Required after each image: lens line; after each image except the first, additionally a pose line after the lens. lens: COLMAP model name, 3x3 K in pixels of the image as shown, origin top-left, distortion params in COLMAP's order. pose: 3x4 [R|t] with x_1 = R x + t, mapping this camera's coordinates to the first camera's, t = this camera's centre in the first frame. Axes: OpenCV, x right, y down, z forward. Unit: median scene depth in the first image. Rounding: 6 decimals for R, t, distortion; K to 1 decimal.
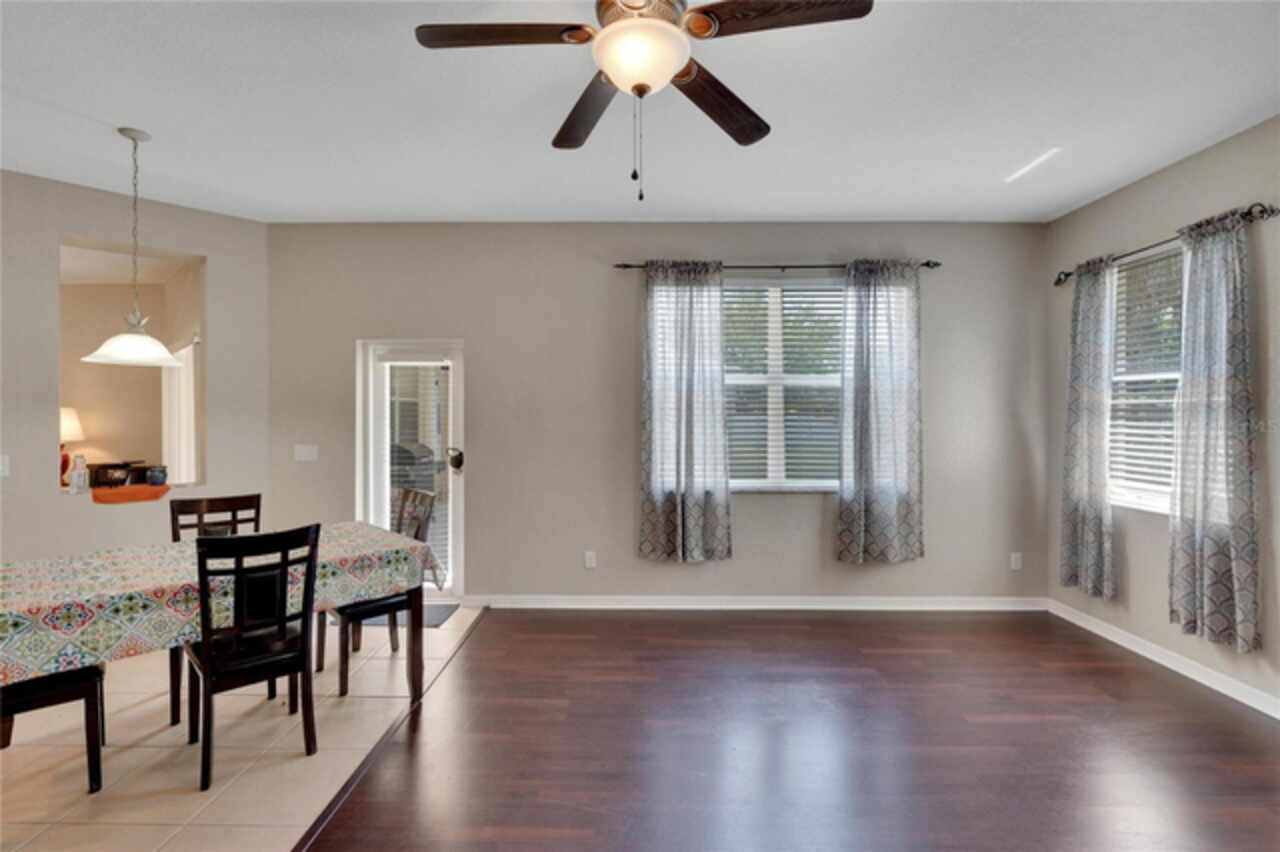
lens RADIAL K [[569.1, 0, 634.4], [0, 569.1, 419.0], [0, 0, 1]] dist [0.000984, -0.000334]
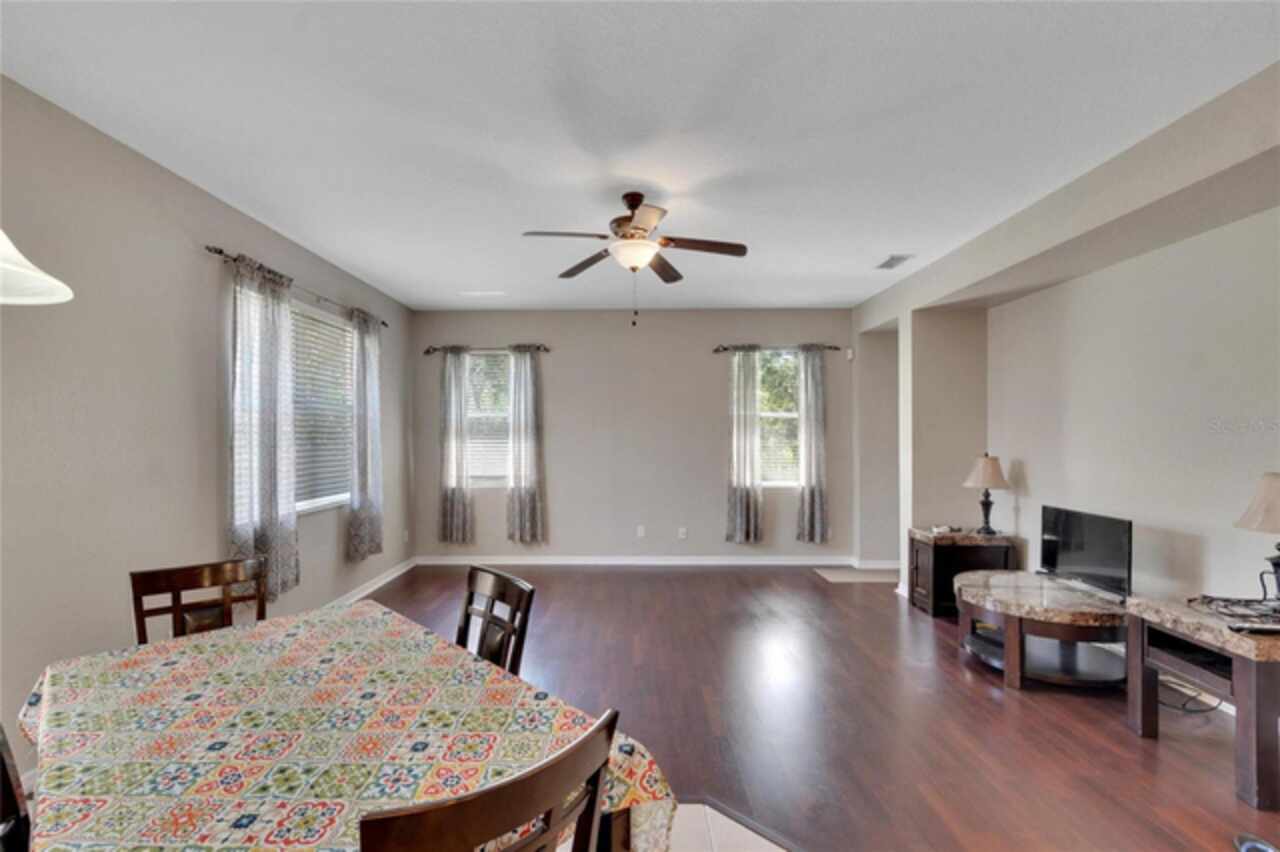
lens RADIAL K [[564.2, 0, 629.2], [0, 564.2, 431.7], [0, 0, 1]] dist [-0.001181, 0.000108]
pose [[0.010818, 0.002013, 0.999939, -0.796375], [0.009727, 0.999950, -0.002118, -0.010899], [-0.999894, 0.009749, 0.010798, 0.422222]]
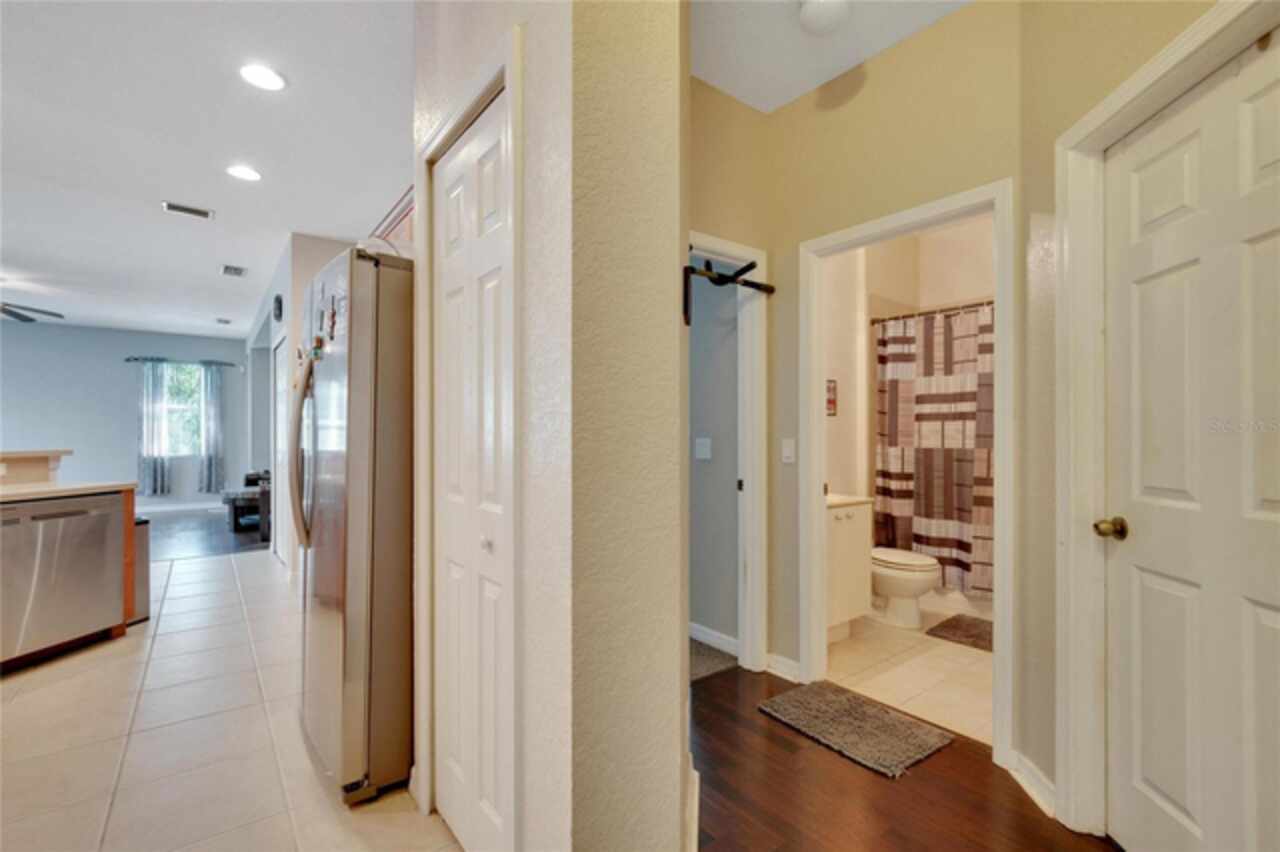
lens RADIAL K [[564.2, 0, 629.2], [0, 564.2, 431.7], [0, 0, 1]] dist [-0.001181, 0.000108]
pose [[-0.593801, 0.005322, 0.804594, -2.109714], [0.004861, 0.999984, -0.003028, 0.056127], [-0.804597, 0.002113, -0.593818, -0.058851]]
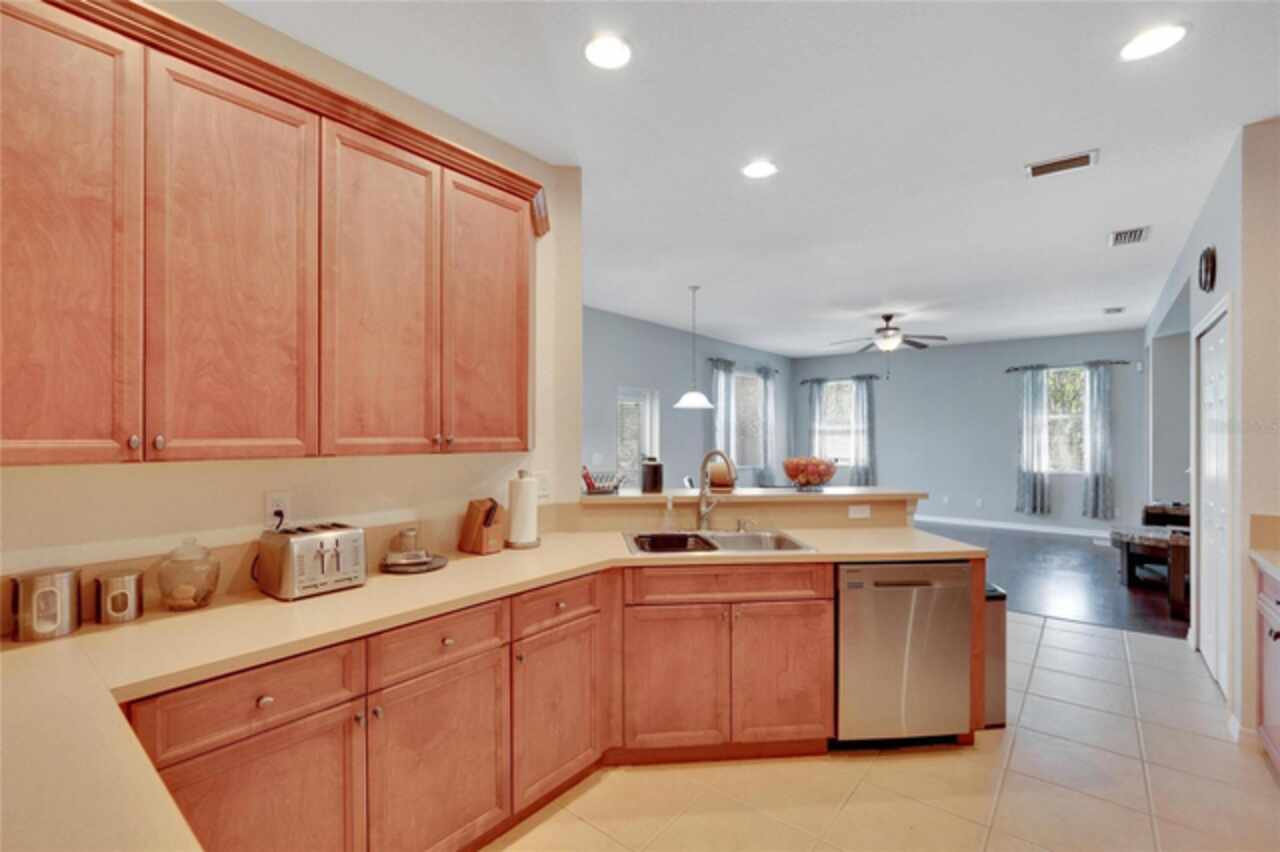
lens RADIAL K [[563.5, 0, 627.2], [0, 563.5, 439.1], [0, 0, 1]] dist [-0.002840, -0.000420]
pose [[0.645959, -0.008525, 0.763325, -1.748161], [0.005852, 0.999964, 0.006215, -0.002202], [-0.763350, 0.000452, 0.645985, -0.065350]]
